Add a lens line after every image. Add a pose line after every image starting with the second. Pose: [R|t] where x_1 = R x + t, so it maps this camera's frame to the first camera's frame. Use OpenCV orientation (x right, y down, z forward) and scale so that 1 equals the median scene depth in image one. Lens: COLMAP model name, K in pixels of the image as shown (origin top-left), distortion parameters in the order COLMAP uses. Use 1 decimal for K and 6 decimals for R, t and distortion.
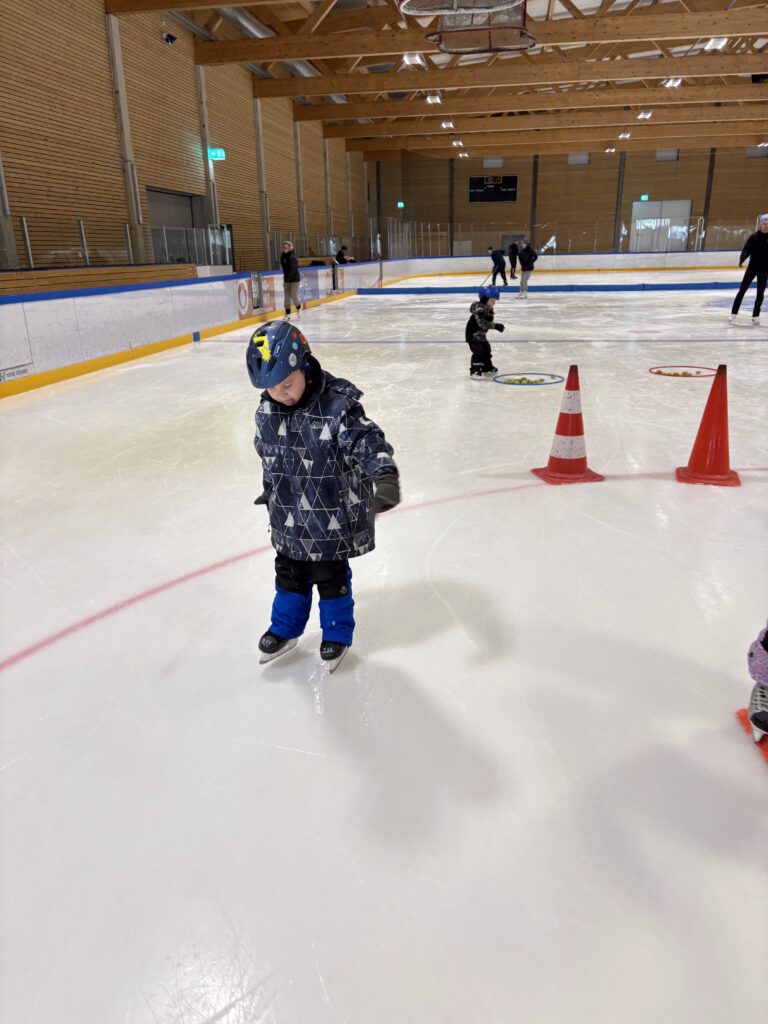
lens RADIAL K [[787.4, 0, 383.9], [0, 787.4, 512.2], [0, 0, 1]] dist [0.057261, -0.059443]
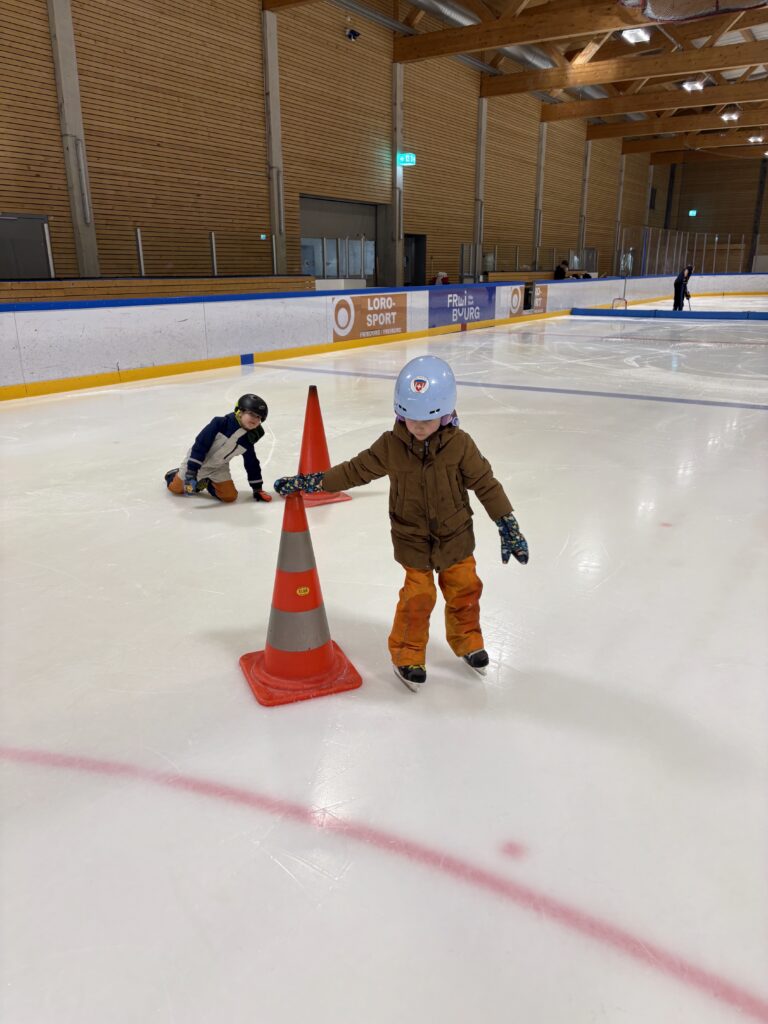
lens RADIAL K [[787.4, 0, 377.7], [0, 787.4, 514.3], [0, 0, 1]] dist [0.057261, -0.059443]
pose [[0.919227, 0.134868, -0.369909, 0.119877], [-0.139191, 0.990150, 0.015114, -0.040220], [0.368304, 0.037595, 0.928945, 0.115028]]
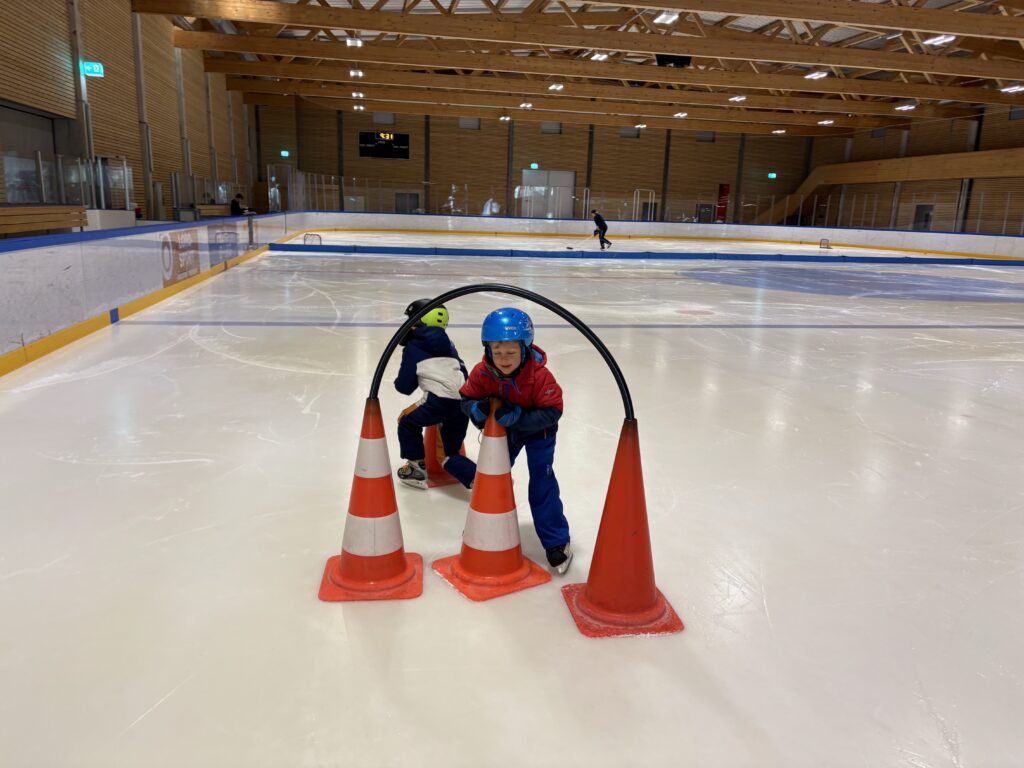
lens RADIAL K [[787.4, 0, 521.7], [0, 787.4, 379.9], [0, 0, 1]] dist [0.057261, -0.059443]
pose [[0.939138, -0.023434, 0.342741, -0.070928], [0.059200, 0.993786, -0.094264, -0.041700], [-0.338402, 0.108817, 0.934689, 0.131885]]
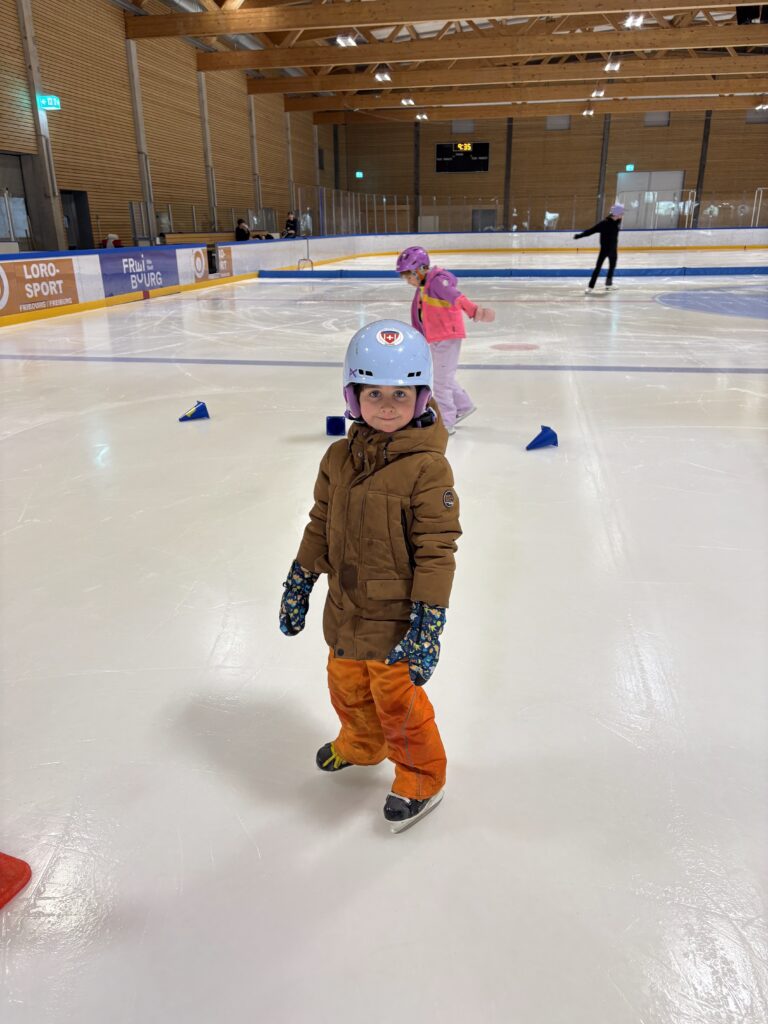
lens RADIAL K [[787.4, 0, 381.5], [0, 787.4, 515.6], [0, 0, 1]] dist [0.057261, -0.059443]
pose [[0.999782, 0.011950, -0.017097, 0.111122], [-0.011410, 0.999444, 0.031344, -0.048761], [0.017462, -0.031142, 0.999362, 0.146228]]
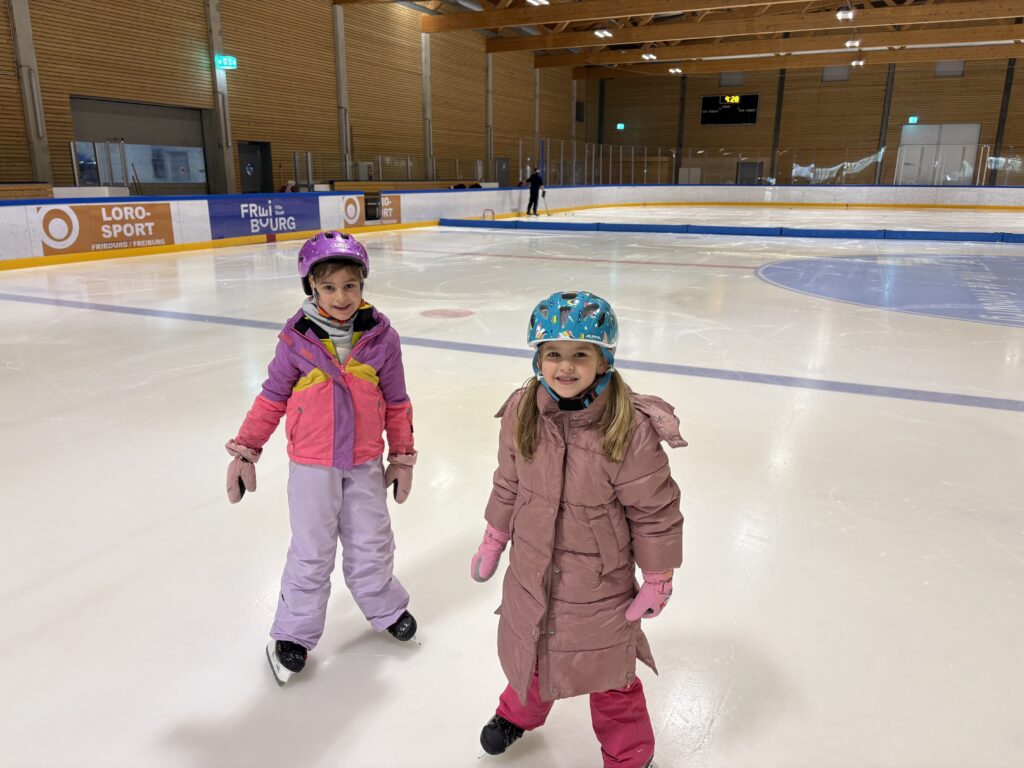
lens RADIAL K [[787.4, 0, 509.4], [0, 787.4, 385.5], [0, 0, 1]] dist [0.057261, -0.059443]
pose [[0.961258, 0.092994, -0.259490, 0.269170], [-0.107714, 0.993249, -0.043066, -0.072675], [0.253733, 0.069348, 0.964785, 0.201635]]
